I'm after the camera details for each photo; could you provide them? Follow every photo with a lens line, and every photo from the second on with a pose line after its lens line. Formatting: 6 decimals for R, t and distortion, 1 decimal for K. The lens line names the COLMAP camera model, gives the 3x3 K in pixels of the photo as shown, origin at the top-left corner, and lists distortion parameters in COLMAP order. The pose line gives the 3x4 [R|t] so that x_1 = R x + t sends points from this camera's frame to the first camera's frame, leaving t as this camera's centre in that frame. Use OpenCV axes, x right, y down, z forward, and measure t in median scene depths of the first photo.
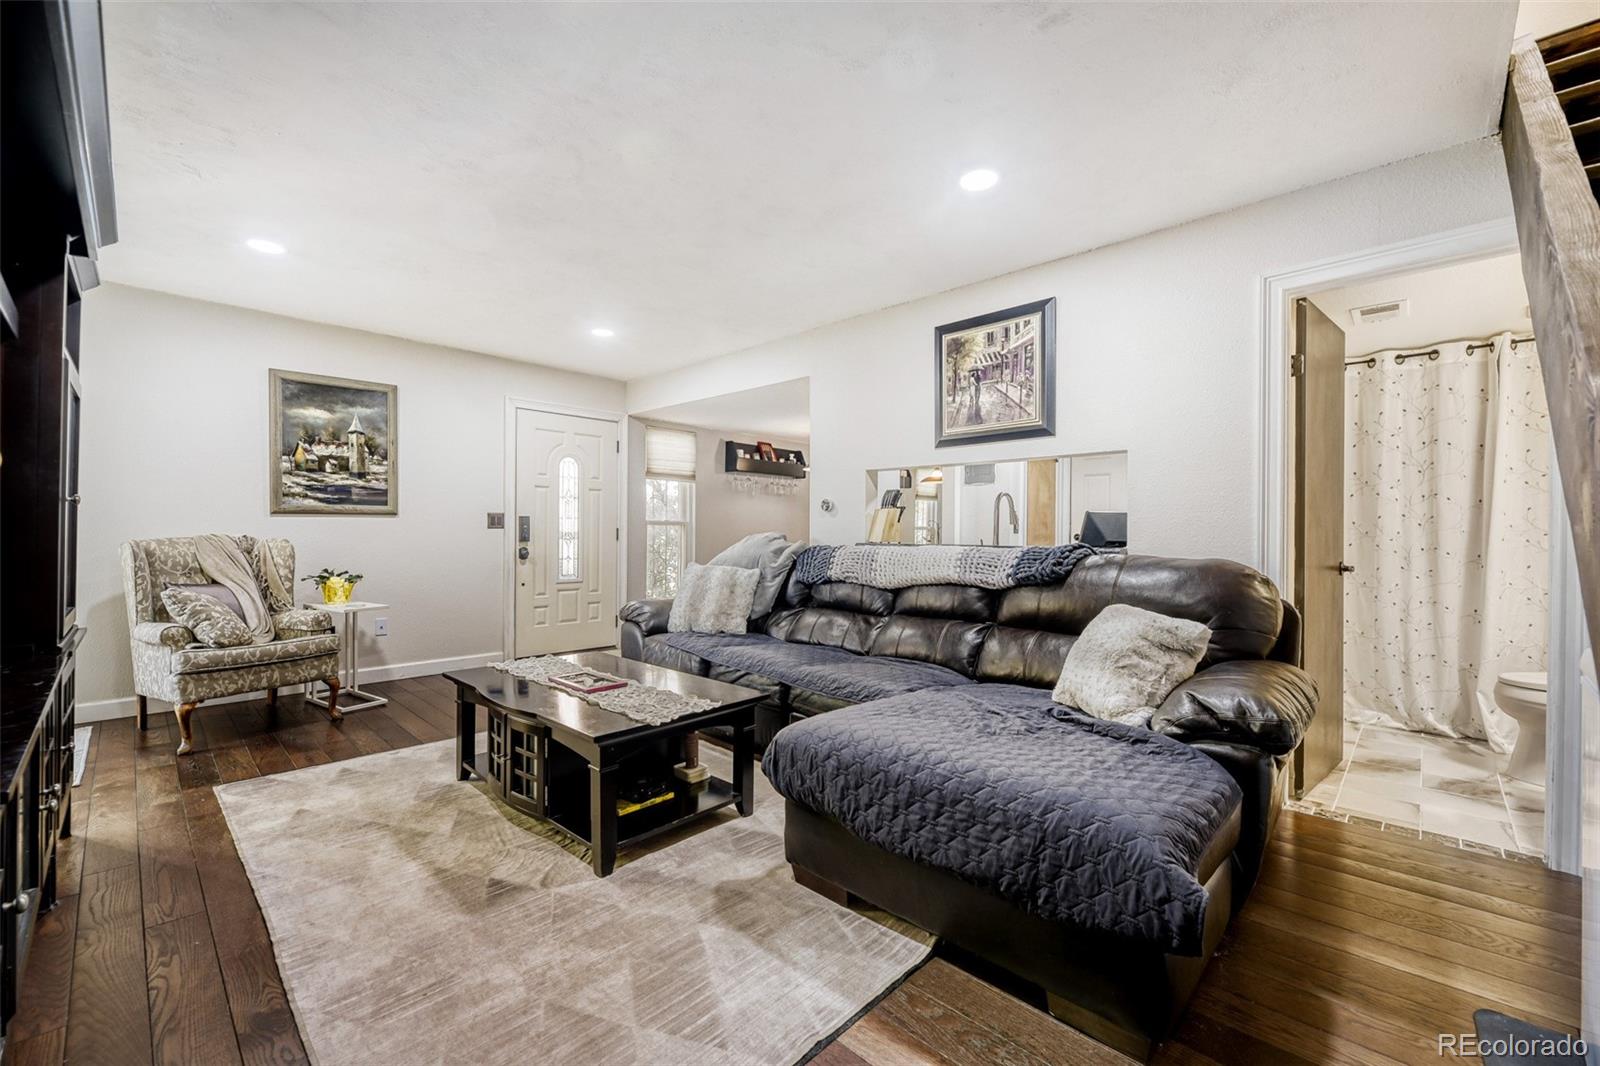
lens RADIAL K [[653.2, 0, 805.0], [0, 653.2, 532.2], [0, 0, 1]] dist [0.006034, -0.002938]
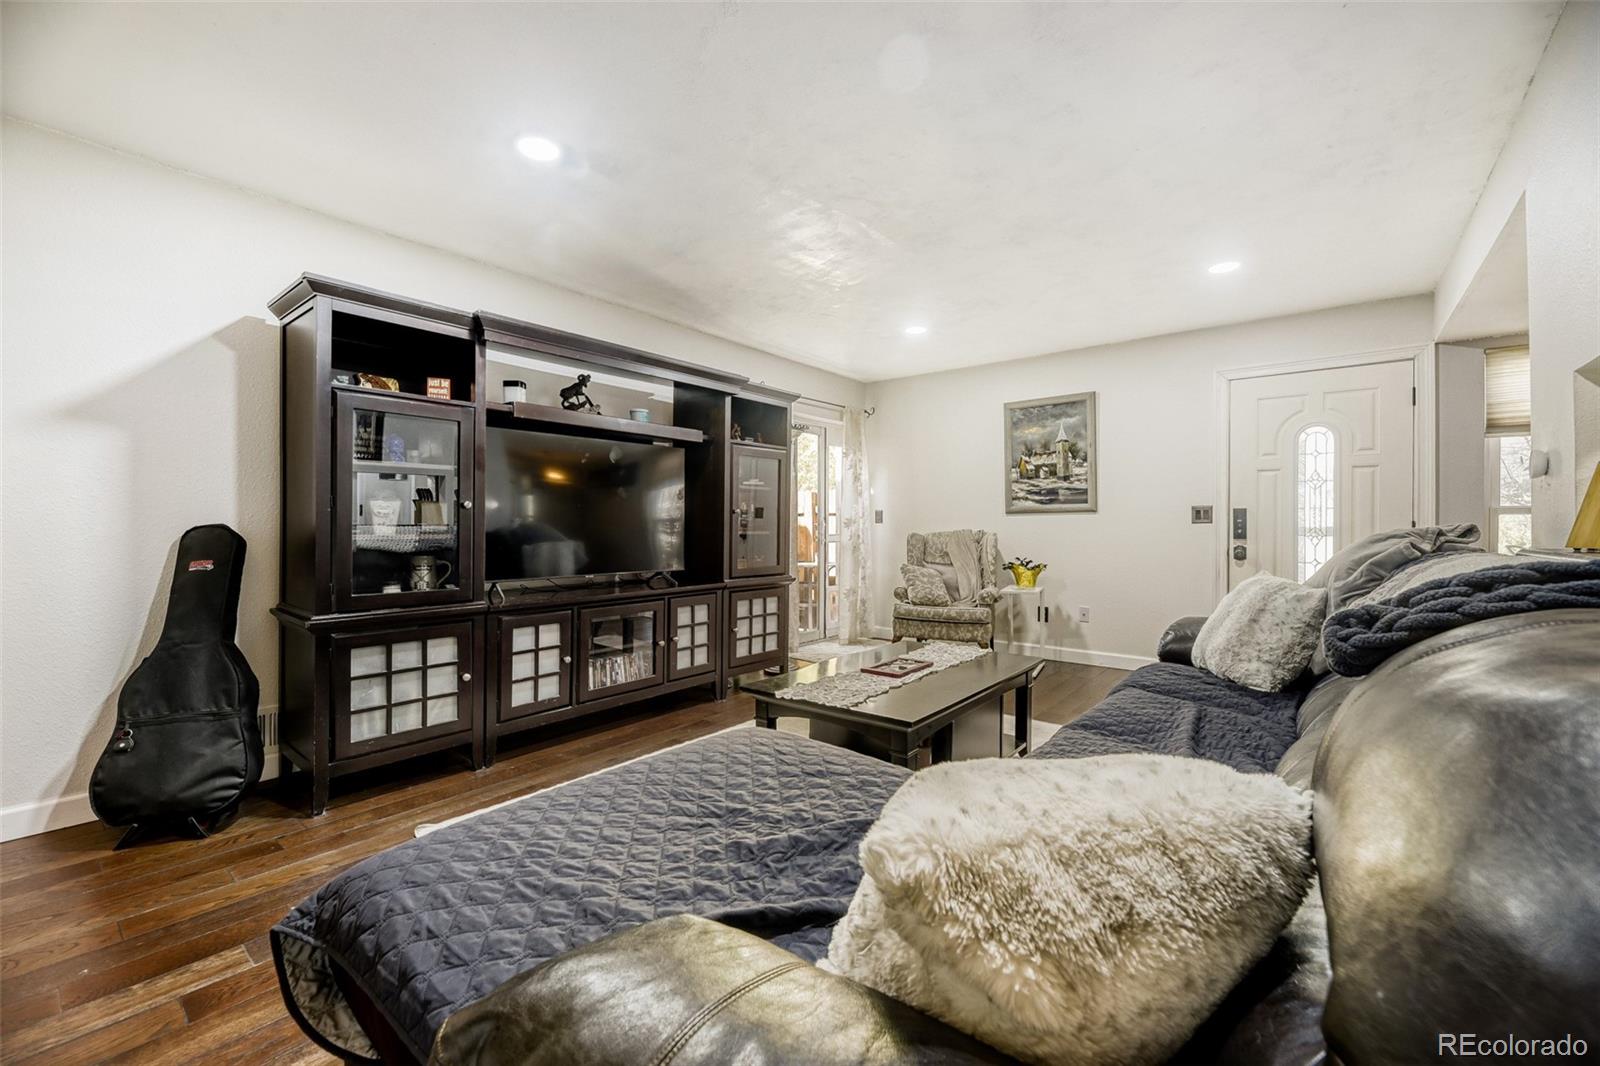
lens RADIAL K [[653.2, 0, 813.3], [0, 653.2, 521.7], [0, 0, 1]] dist [0.006034, -0.002938]
pose [[0.106089, -0.018521, -0.994184, 0.422034], [-0.001089, 0.999824, -0.018743, 0.011618], [0.994356, 0.003071, 0.106050, 0.461225]]
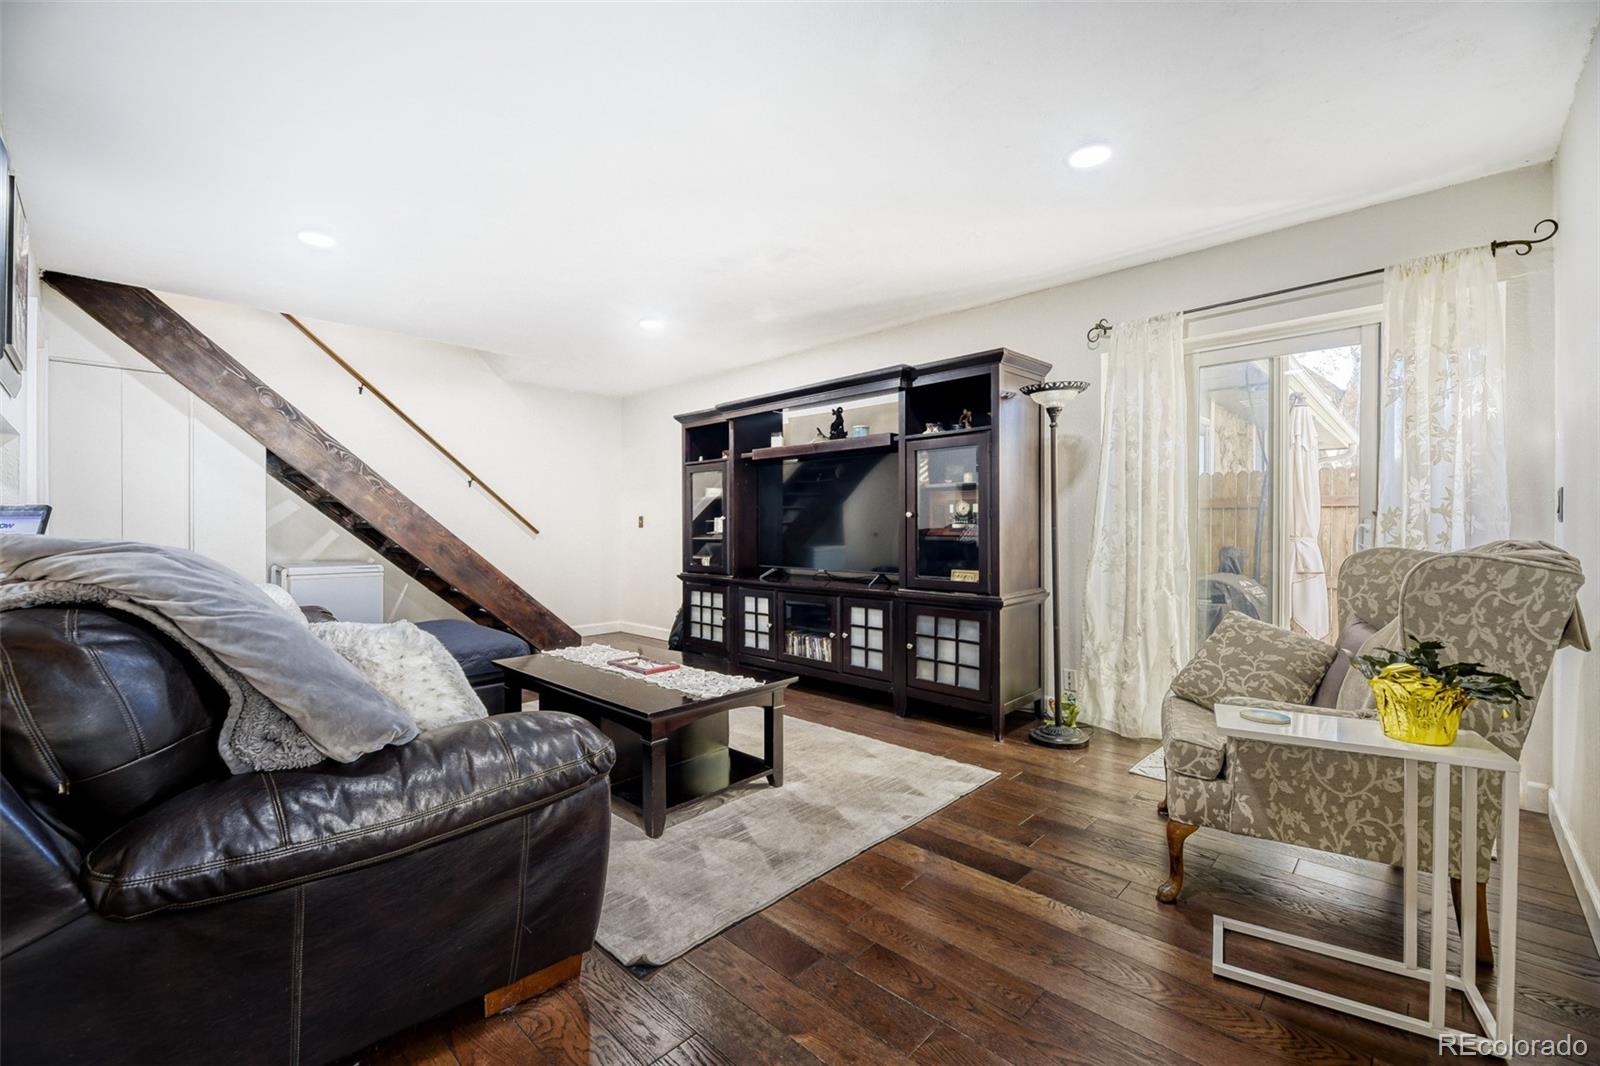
lens RADIAL K [[653.2, 0, 803.2], [0, 653.2, 530.0], [0, 0, 1]] dist [0.006034, -0.002938]
pose [[-0.999847, -0.001384, 0.017416, -0.401199], [-0.001303, 0.999988, 0.004681, -0.003647], [-0.017422, 0.004657, -0.999837, 1.294136]]
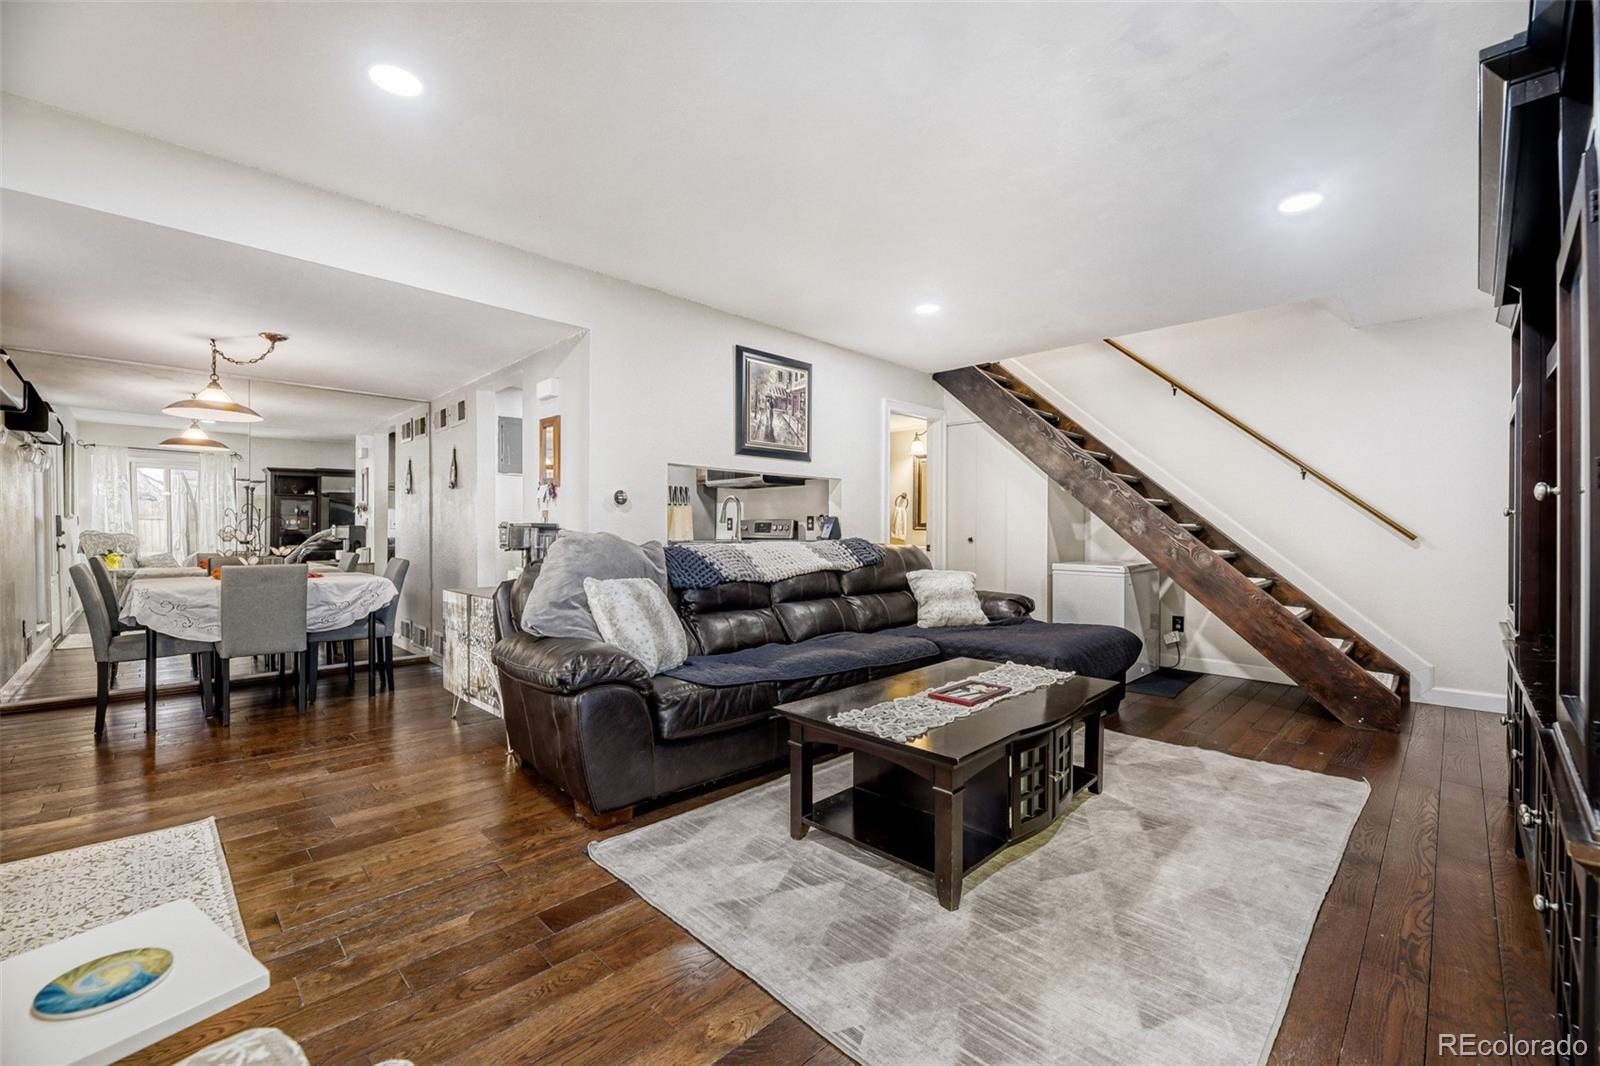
lens RADIAL K [[653.2, 0, 785.9], [0, 653.2, 539.7], [0, 0, 1]] dist [0.006034, -0.002938]
pose [[0.038130, -0.021481, 0.999042, -0.795429], [-0.003376, 0.999760, 0.021625, -0.007116], [-0.999267, -0.004198, 0.038048, 0.763970]]
